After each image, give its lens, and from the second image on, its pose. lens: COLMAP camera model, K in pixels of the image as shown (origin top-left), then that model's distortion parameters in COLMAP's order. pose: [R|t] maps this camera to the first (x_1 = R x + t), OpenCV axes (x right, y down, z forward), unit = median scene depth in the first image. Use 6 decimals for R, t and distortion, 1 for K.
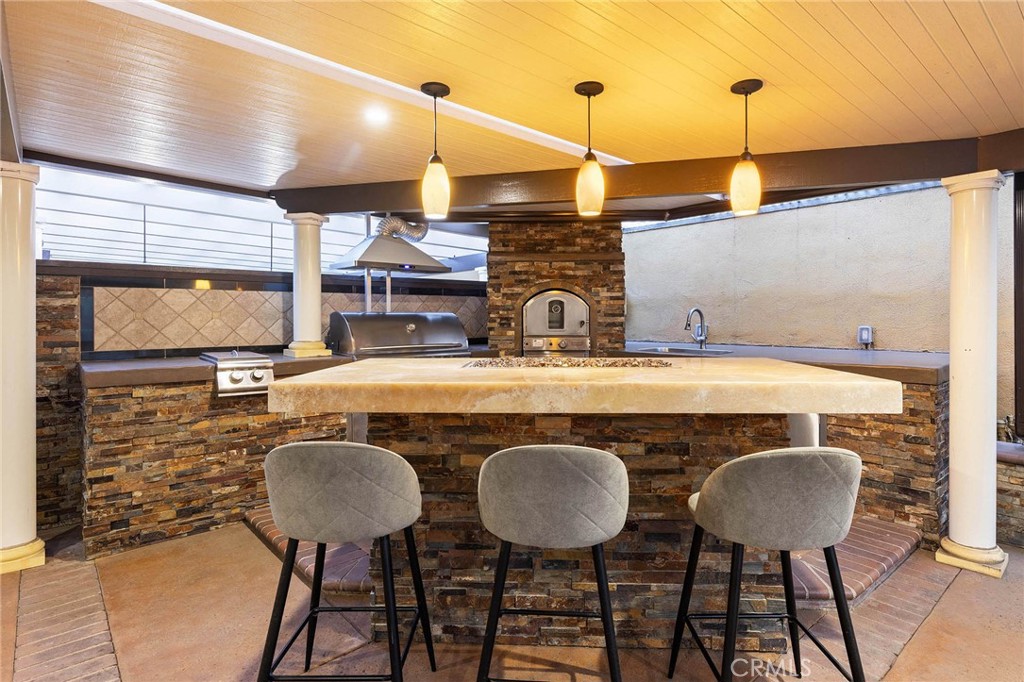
lens RADIAL K [[524.6, 0, 514.9], [0, 524.6, 304.0], [0, 0, 1]] dist [0.000615, 0.000270]
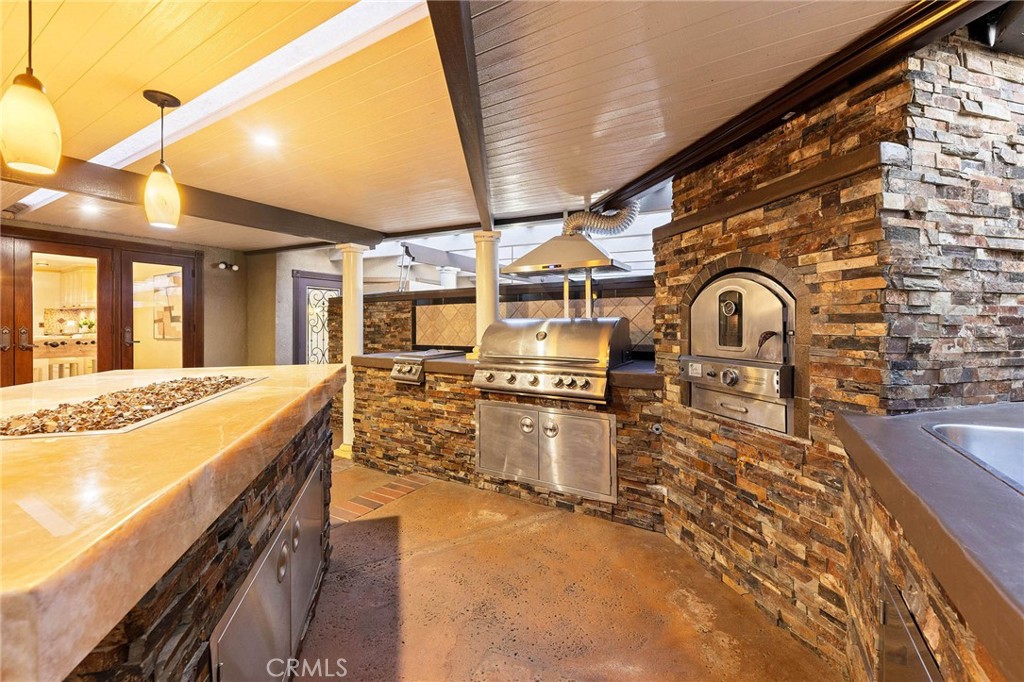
lens RADIAL K [[405.6, 0, 532.1], [0, 405.6, 322.2], [0, 0, 1]] dist [0.001224, 0.000151]
pose [[0.331038, -0.003707, -0.943610, 0.390070], [0.026144, 0.999644, 0.005244, 0.016153], [0.943255, -0.026405, 0.331017, 0.681020]]
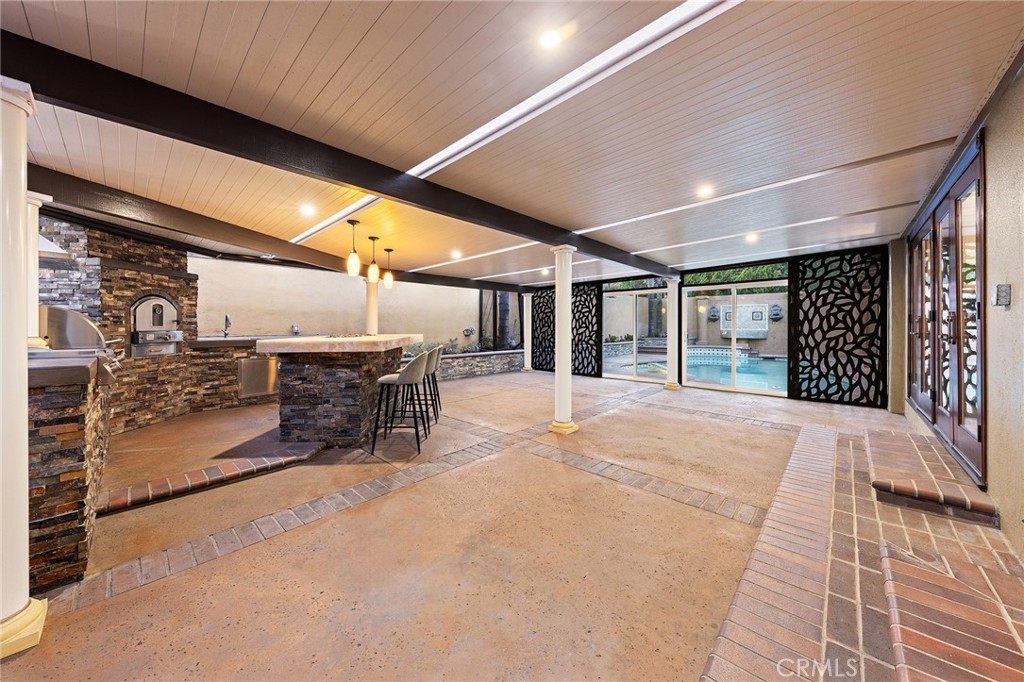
lens RADIAL K [[361.0, 0, 511.5], [0, 361.0, 327.5], [0, 0, 1]] dist [0.000453, 0.000031]
pose [[-0.104911, -0.002519, 0.994478, -0.904698], [-0.023685, 0.999719, 0.000034, 0.030049], [-0.994199, -0.023551, -0.104942, 0.218037]]
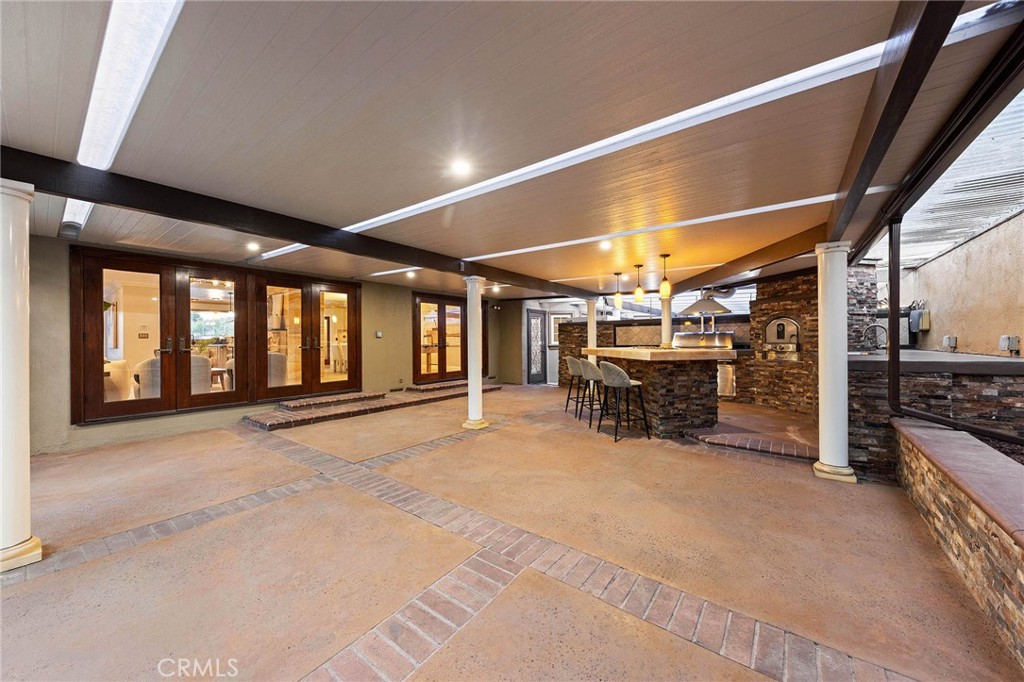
lens RADIAL K [[365.0, 0, 515.4], [0, 365.0, 337.3], [0, 0, 1]] dist [-0.001076, -0.000053]
pose [[0.212723, -0.007577, -0.977083, 1.100906], [0.028141, 0.999603, -0.001626, 0.017118], [0.976707, -0.027150, 0.212852, -0.151757]]
